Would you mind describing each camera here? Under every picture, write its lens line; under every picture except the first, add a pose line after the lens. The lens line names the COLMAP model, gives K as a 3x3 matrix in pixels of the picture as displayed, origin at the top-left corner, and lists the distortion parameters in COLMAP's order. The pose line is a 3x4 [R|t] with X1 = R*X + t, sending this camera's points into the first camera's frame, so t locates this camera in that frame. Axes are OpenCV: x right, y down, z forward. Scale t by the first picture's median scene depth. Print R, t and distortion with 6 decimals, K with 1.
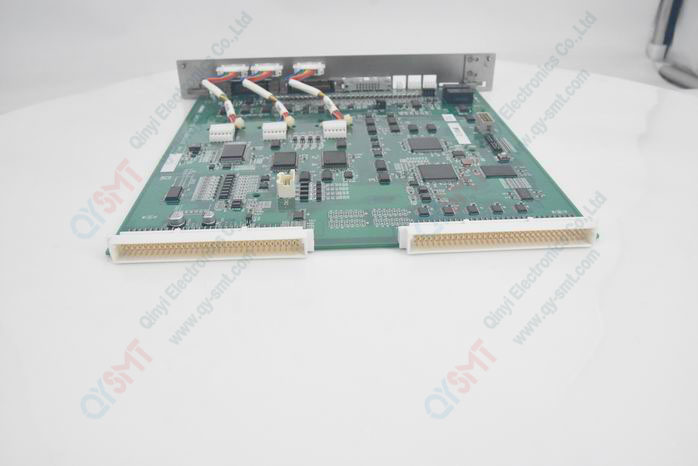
lens RADIAL K [[558.1, 0, 349.0], [0, 558.1, 233.0], [0, 0, 1]] dist [-0.081483, -0.000574]
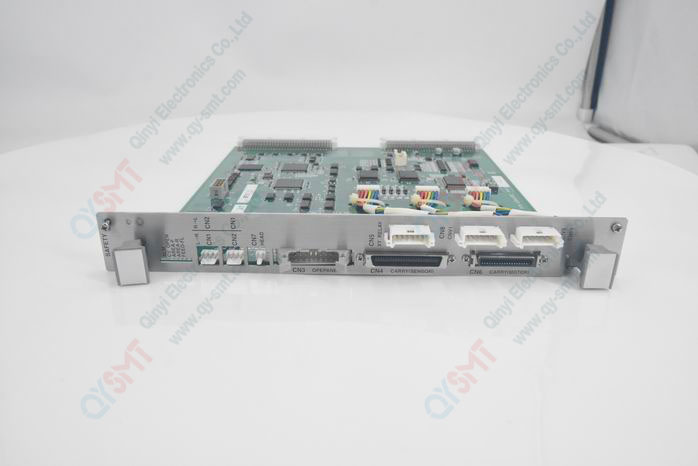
lens RADIAL K [[554.3, 0, 349.0], [0, 554.3, 233.0], [0, 0, 1]] dist [-0.089174, 0.000602]
pose [[-0.997998, -0.020392, 0.059865, -0.057008], [0.035875, 0.597006, 0.801434, -1.027427], [-0.052083, 0.801978, -0.595079, 1.792354]]
